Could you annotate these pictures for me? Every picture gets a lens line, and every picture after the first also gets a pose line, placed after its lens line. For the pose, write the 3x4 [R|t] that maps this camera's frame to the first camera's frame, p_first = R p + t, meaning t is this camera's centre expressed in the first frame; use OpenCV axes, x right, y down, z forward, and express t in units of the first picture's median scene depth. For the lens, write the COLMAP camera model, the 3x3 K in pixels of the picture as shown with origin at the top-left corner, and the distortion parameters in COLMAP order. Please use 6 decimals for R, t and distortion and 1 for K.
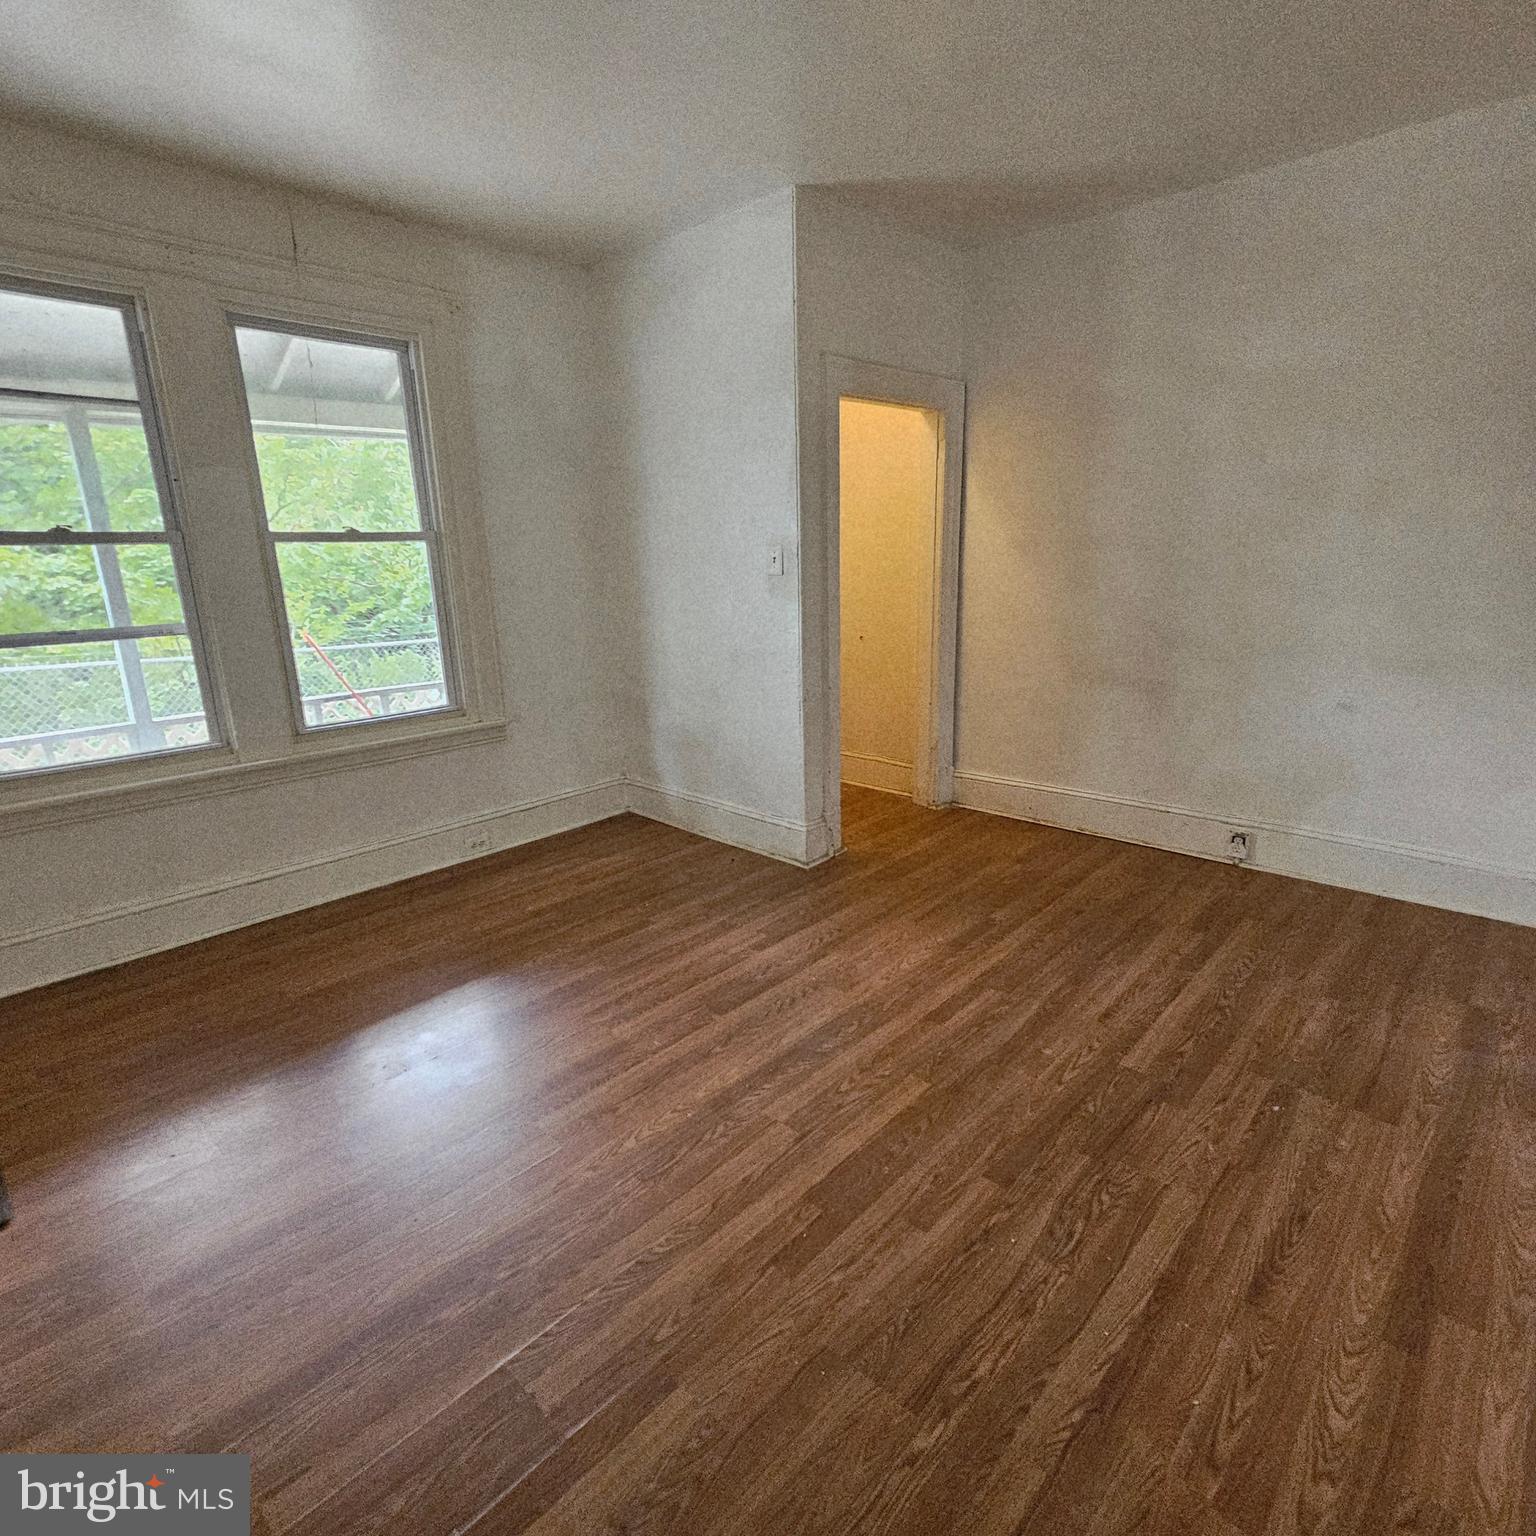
lens RADIAL K [[840.9, 0, 768.0], [0, 840.9, 768.0], [0, 0, 1]] dist [-0.001679, 0.002236]
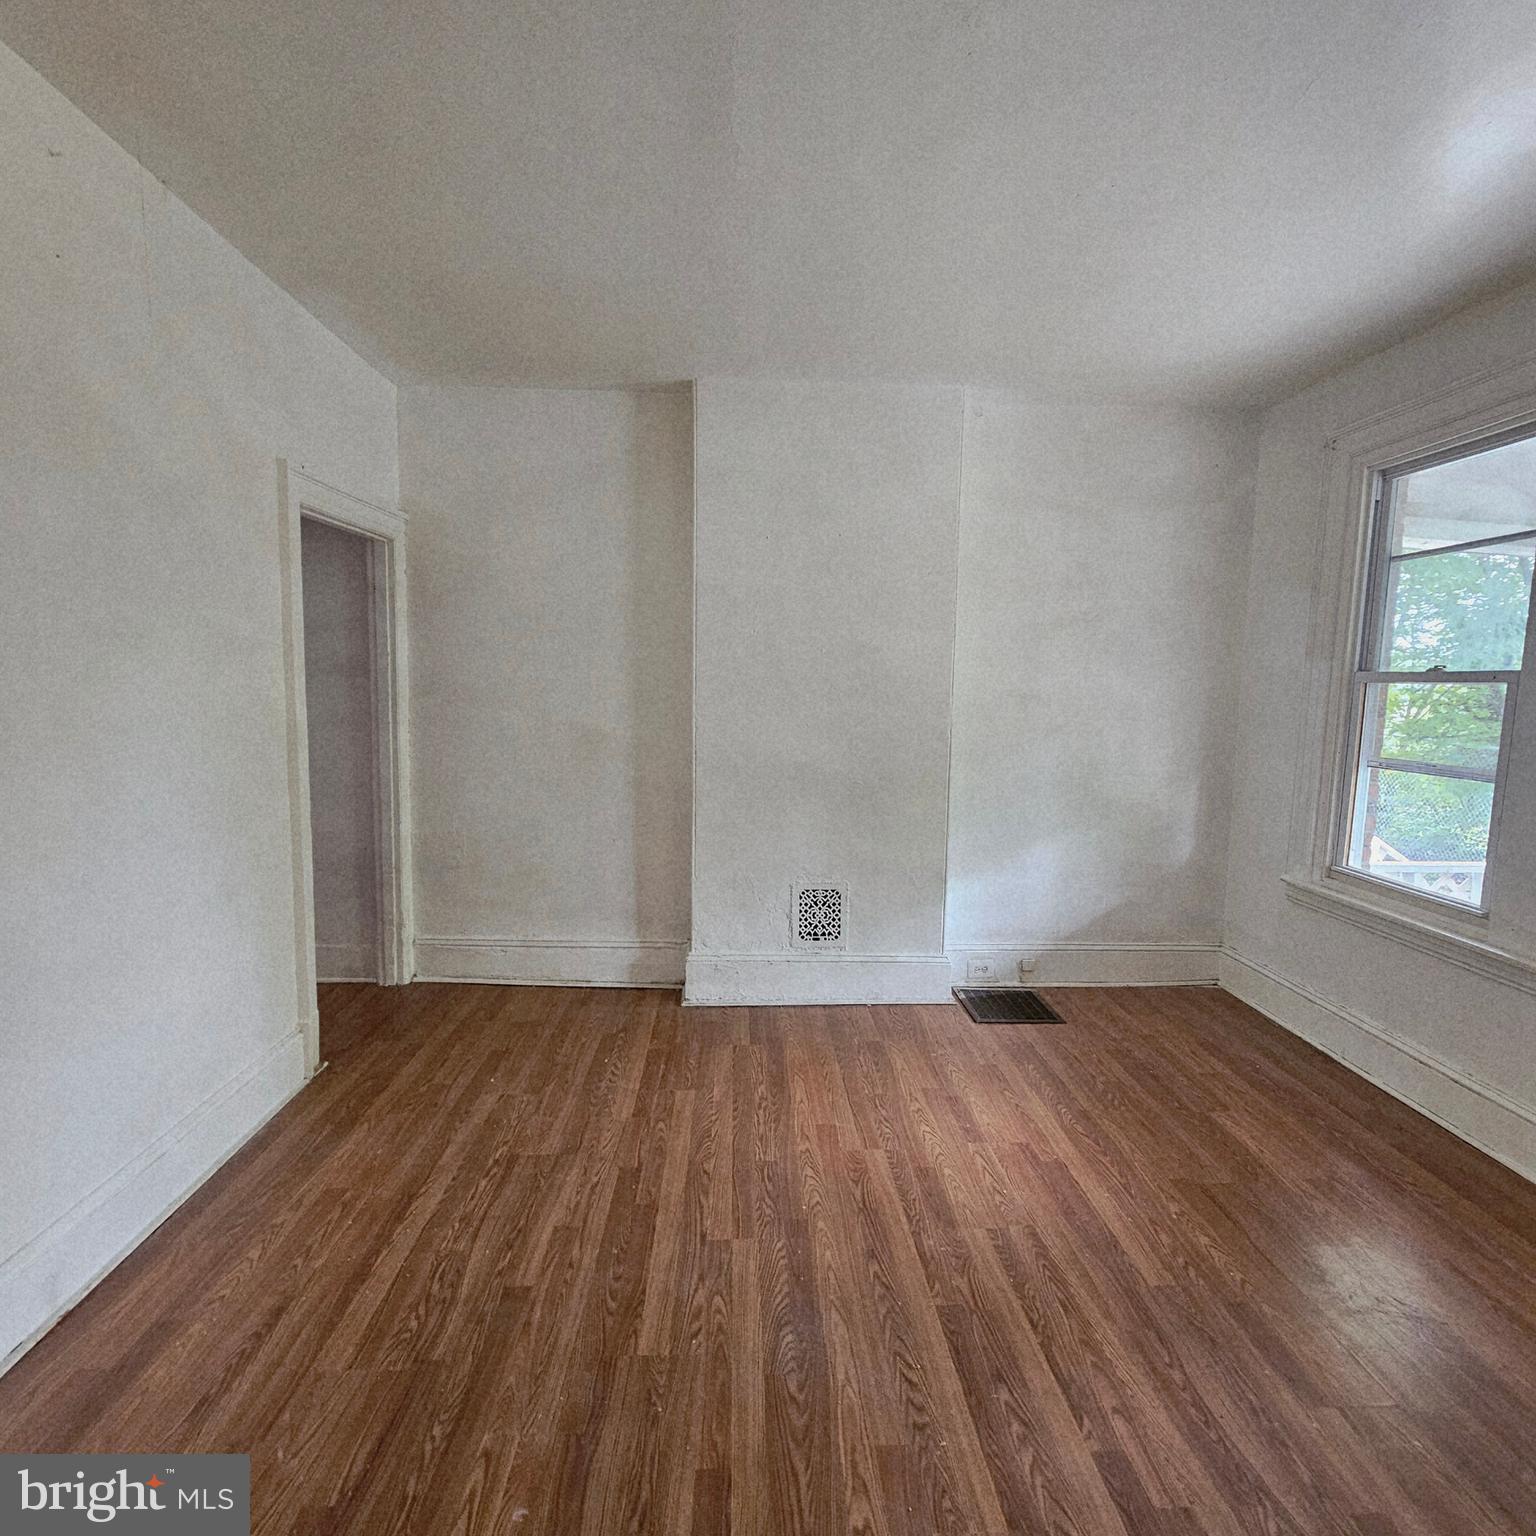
lens RADIAL K [[848.6, 0, 764.7], [0, 848.6, 774.3], [0, 0, 1]] dist [-0.000049, -0.001177]
pose [[-0.703899, 0.088370, -0.704781, 0.463372], [-0.179177, 0.938052, 0.296572, -0.294726], [0.687329, 0.335037, -0.644460, 1.046708]]
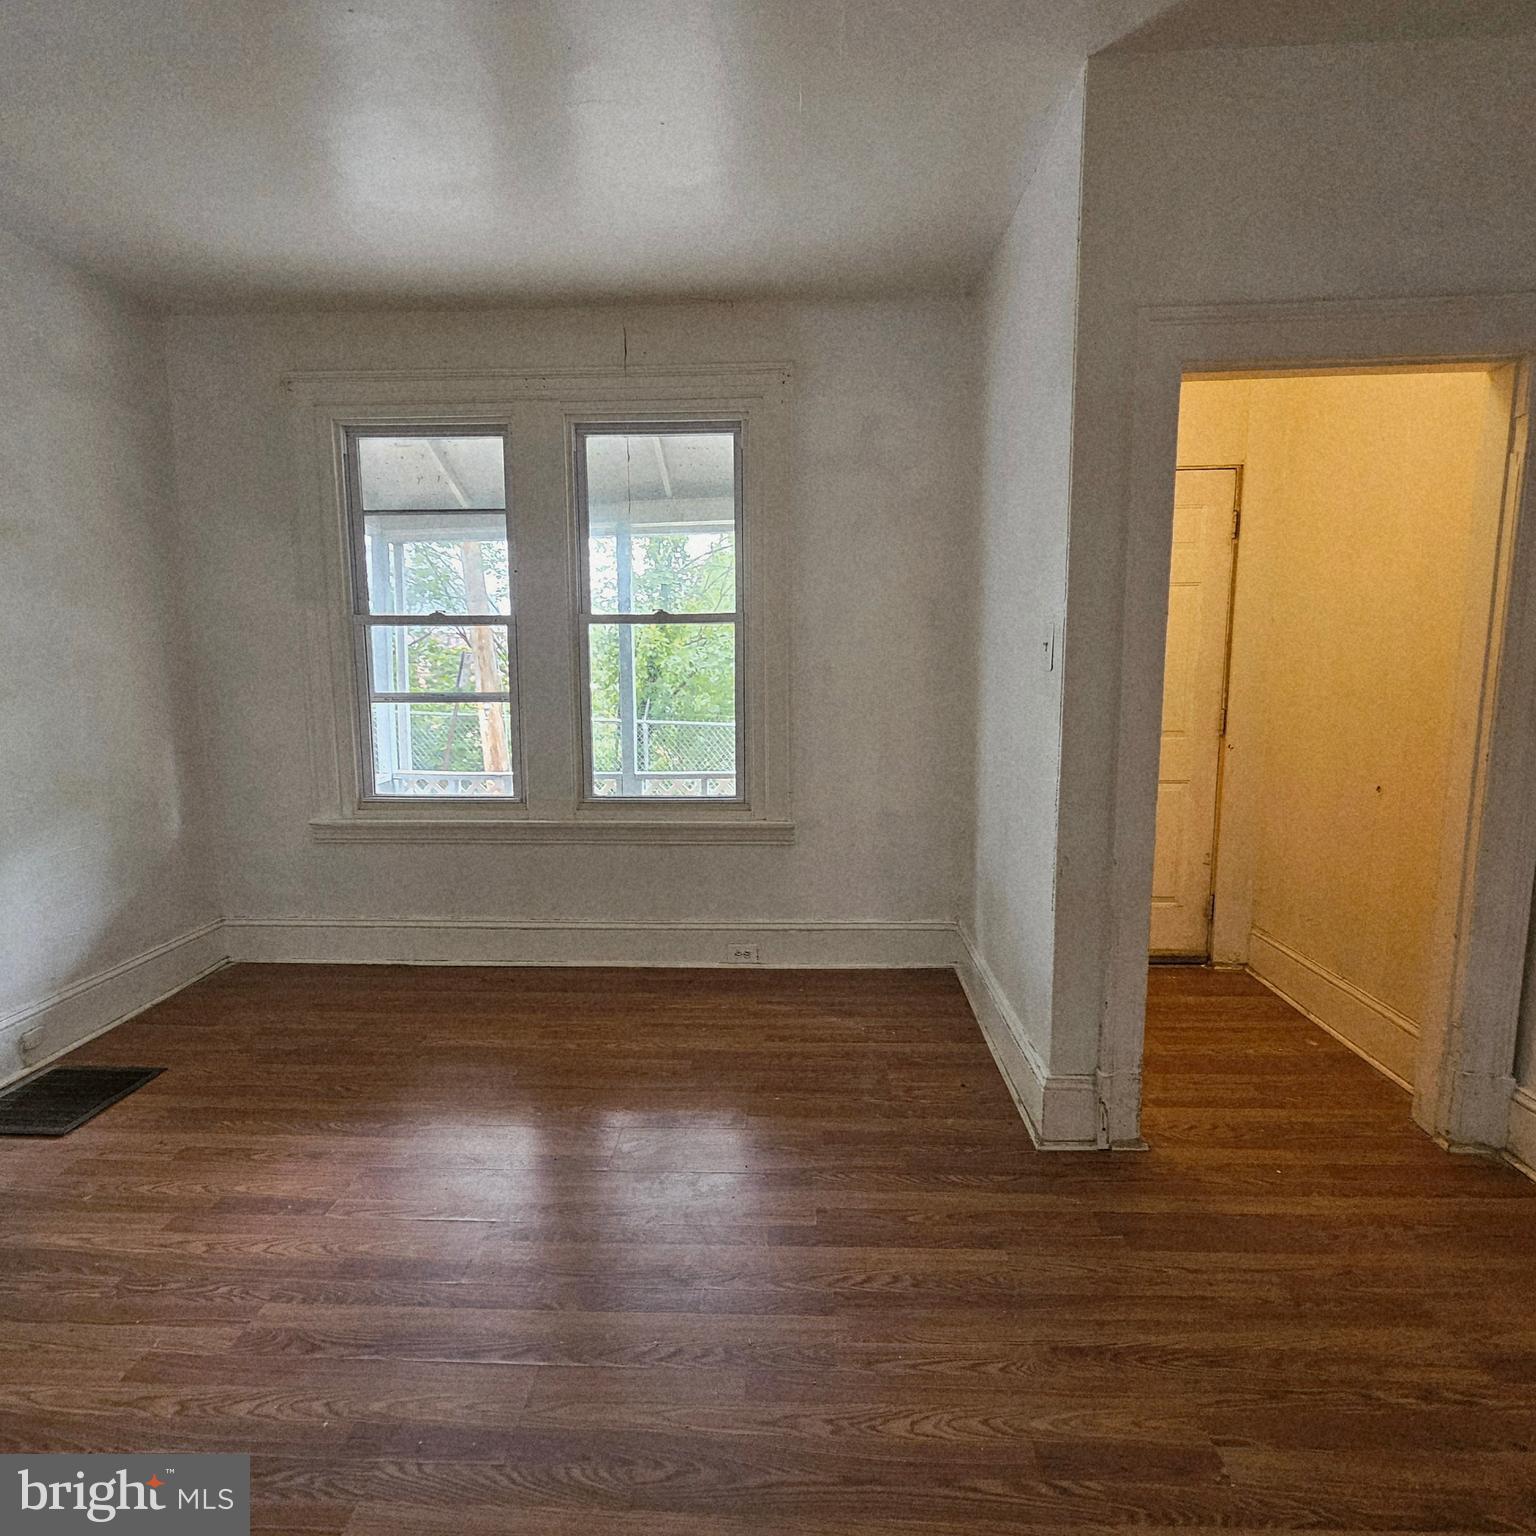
lens RADIAL K [[840.9, 0, 768.0], [0, 840.9, 768.0], [0, 0, 1]] dist [-0.001679, 0.002236]
pose [[0.650514, 0.121181, -0.749765, 0.420893], [-0.199471, 0.979793, -0.014707, -0.125039], [0.732832, 0.159124, 0.661541, 0.514158]]
